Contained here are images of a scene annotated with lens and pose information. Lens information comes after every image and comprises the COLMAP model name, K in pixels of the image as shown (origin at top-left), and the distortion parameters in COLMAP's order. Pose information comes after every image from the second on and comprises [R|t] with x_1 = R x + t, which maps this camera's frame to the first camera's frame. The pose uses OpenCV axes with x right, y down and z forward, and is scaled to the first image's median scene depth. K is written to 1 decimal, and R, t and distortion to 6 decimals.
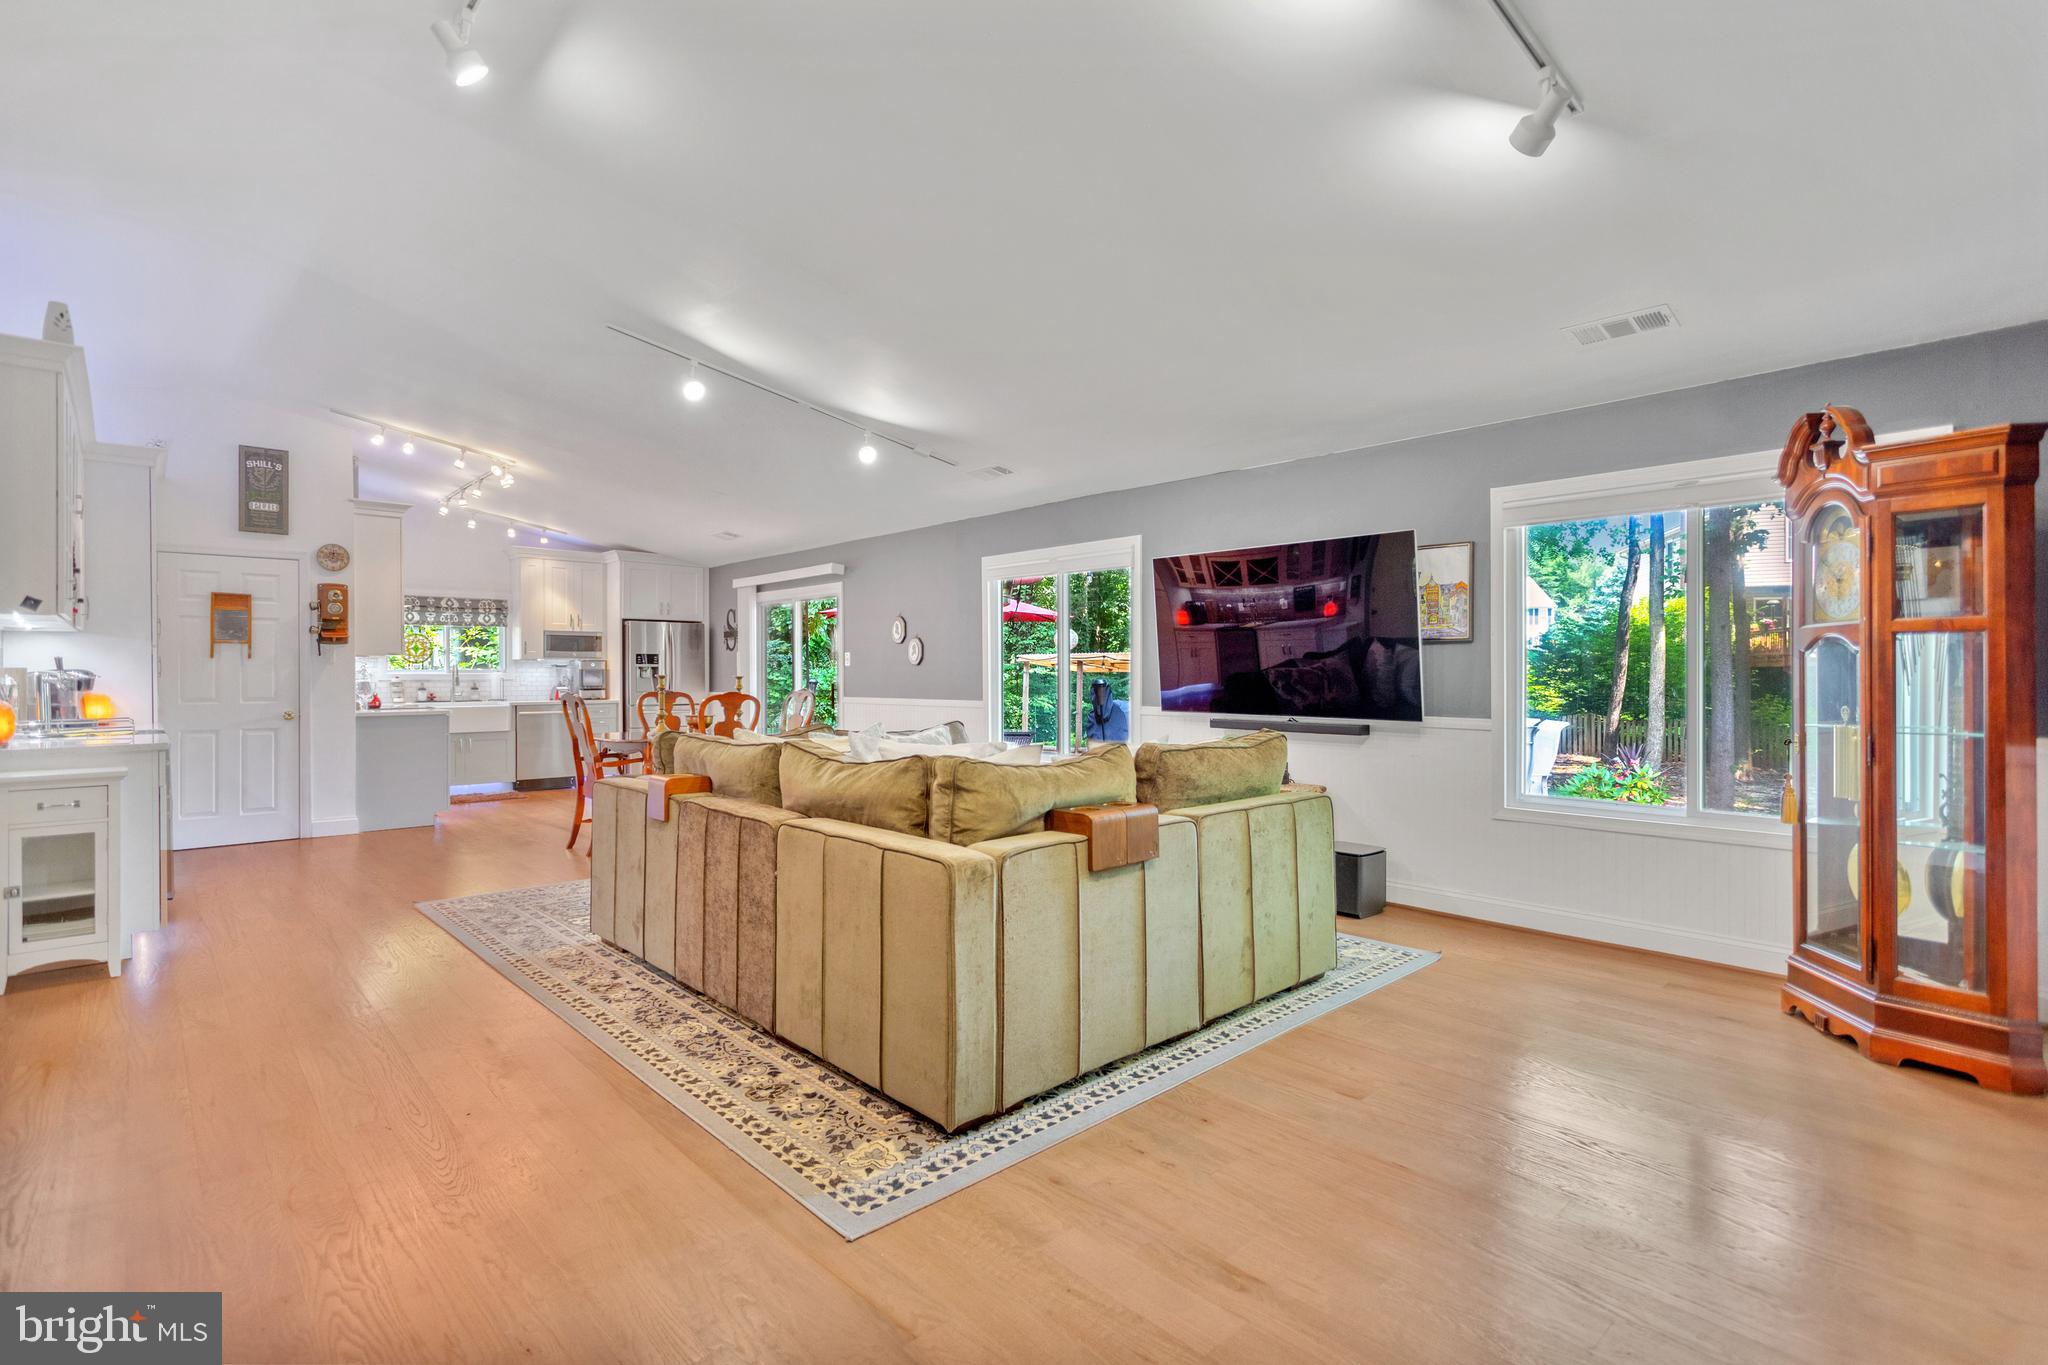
lens RADIAL K [[969.2, 0, 1012.3], [0, 969.2, 674.0], [0, 0, 1]] dist [0.006618, 0.000186]
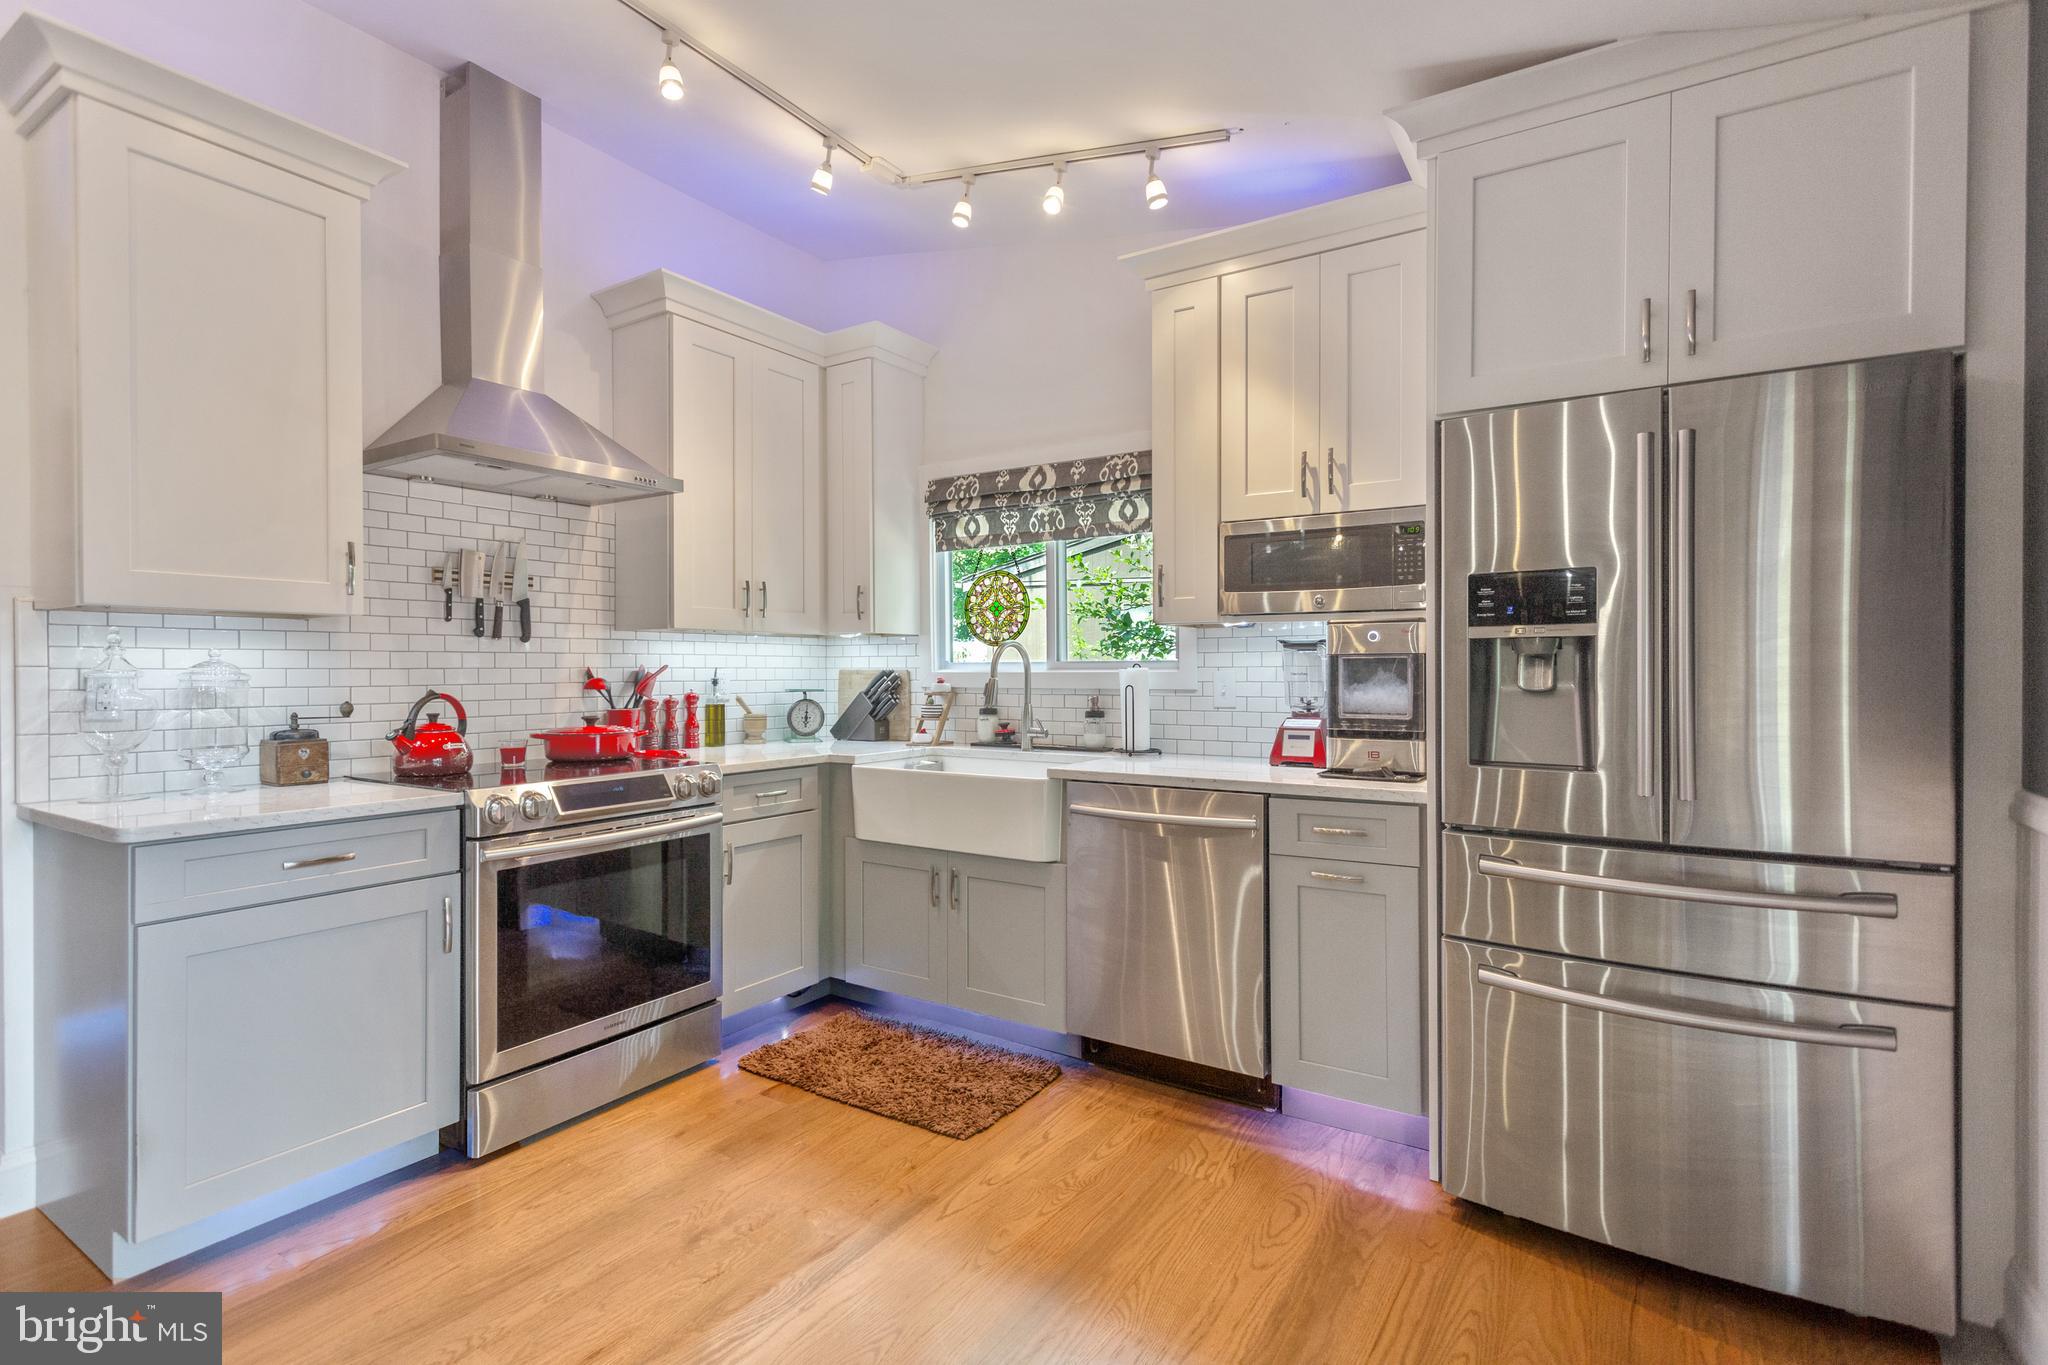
lens RADIAL K [[969.2, 0, 1031.5], [0, 969.2, 666.7], [0, 0, 1]] dist [0.006618, 0.000186]
pose [[0.263591, -0.001685, -0.964633, -0.327131], [-0.000421, 0.999998, -0.001862, -0.002036], [0.964634, 0.000897, 0.263590, 1.307422]]
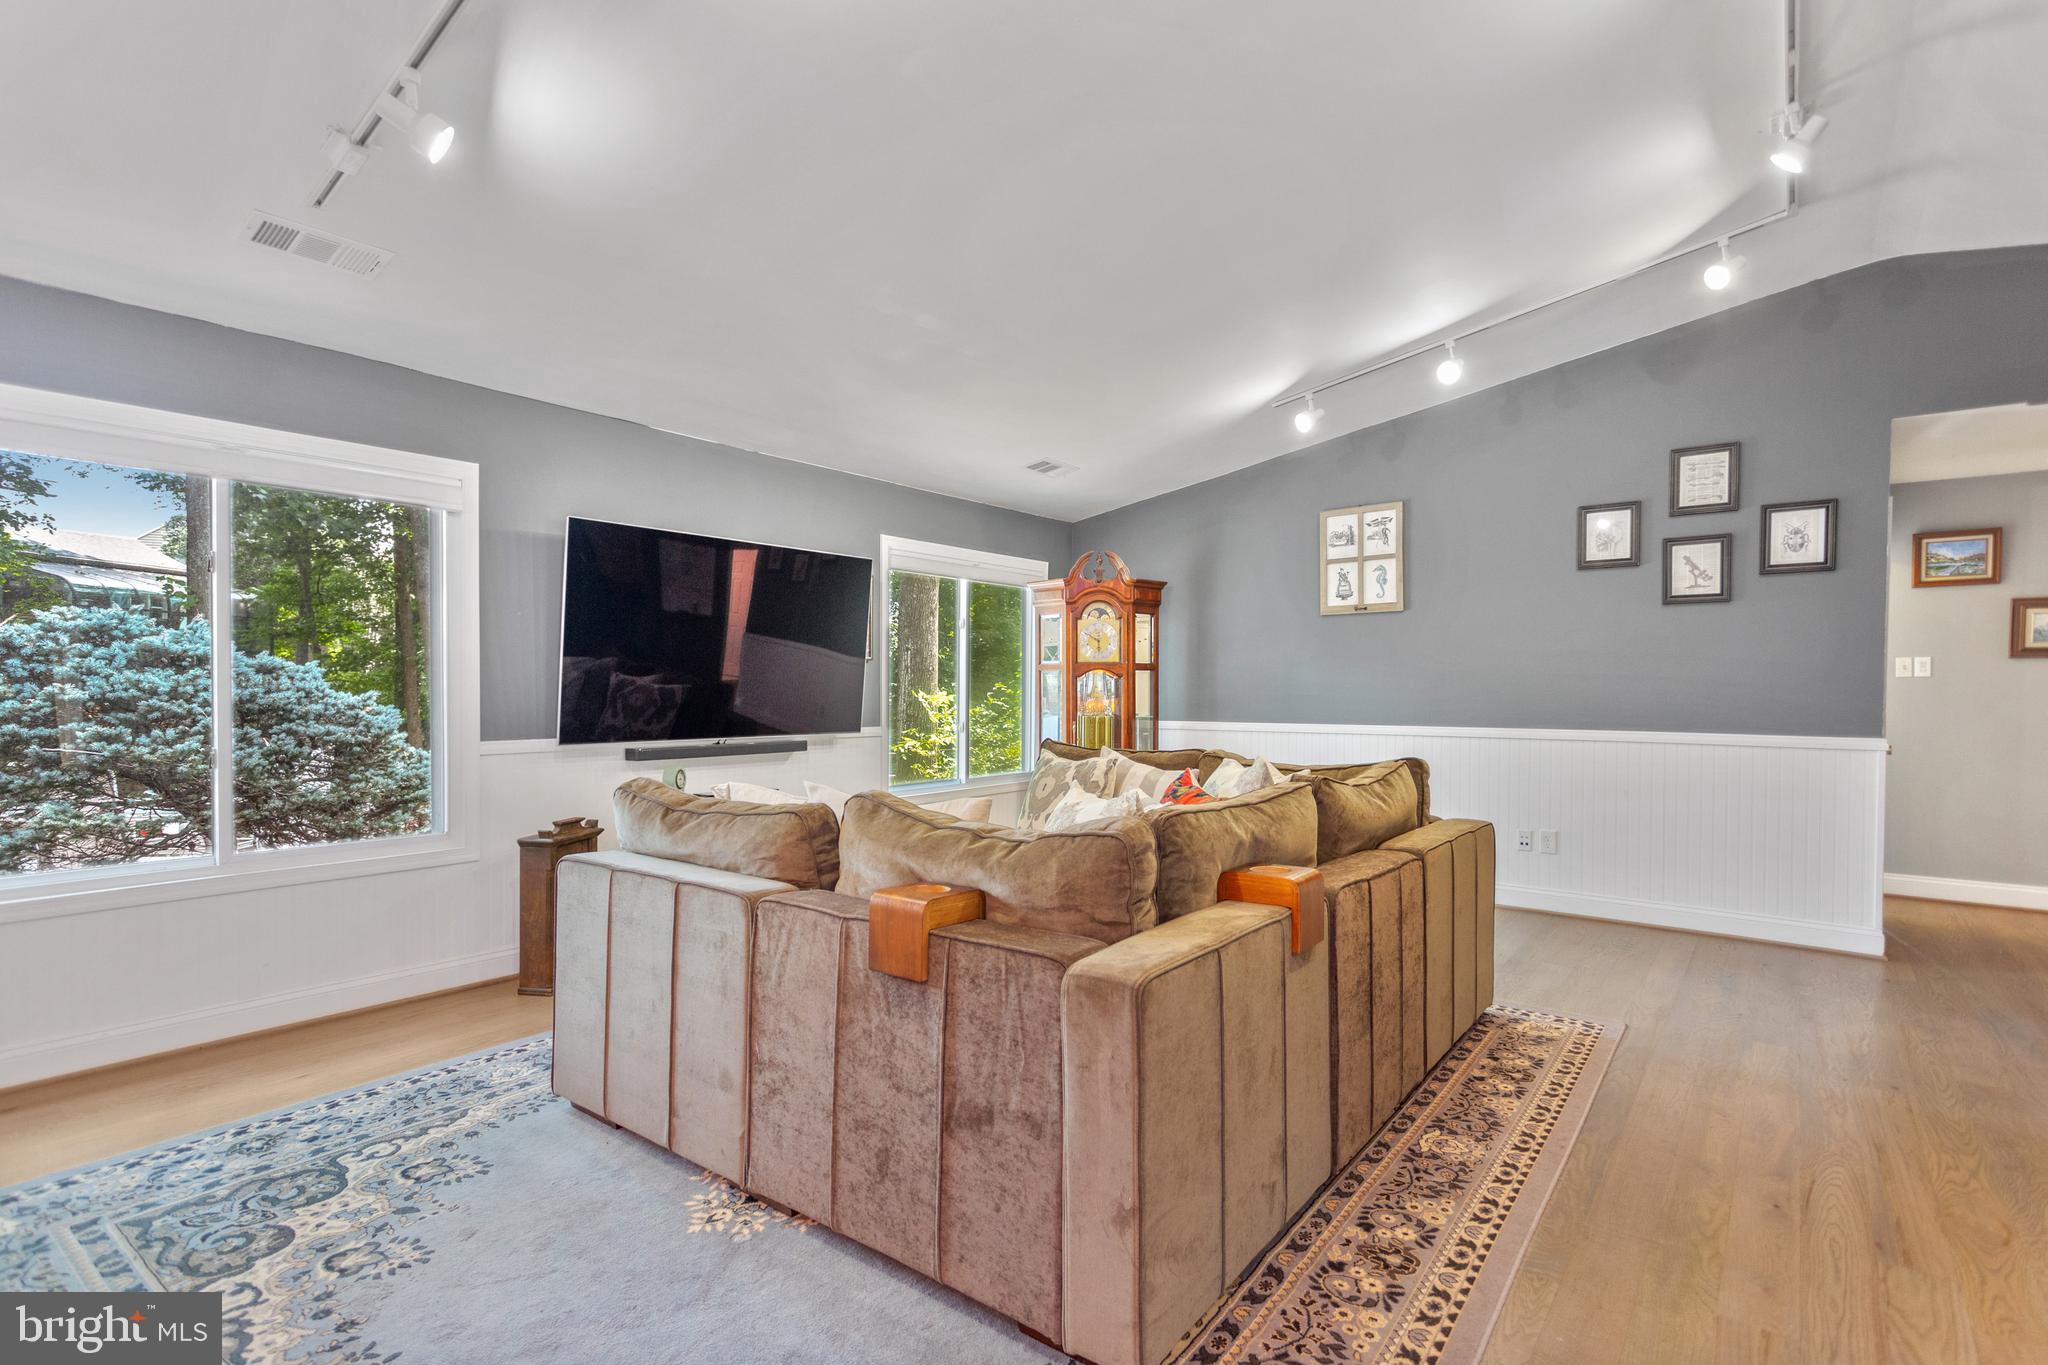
lens RADIAL K [[969.2, 0, 1034.9], [0, 969.2, 713.8], [0, 0, 1]] dist [0.006618, 0.000186]
pose [[-0.171410, -0.028162, 0.984797, -0.499165], [-0.002549, 0.999601, 0.028142, -0.003047], [-0.985196, 0.002314, -0.171414, 0.697553]]
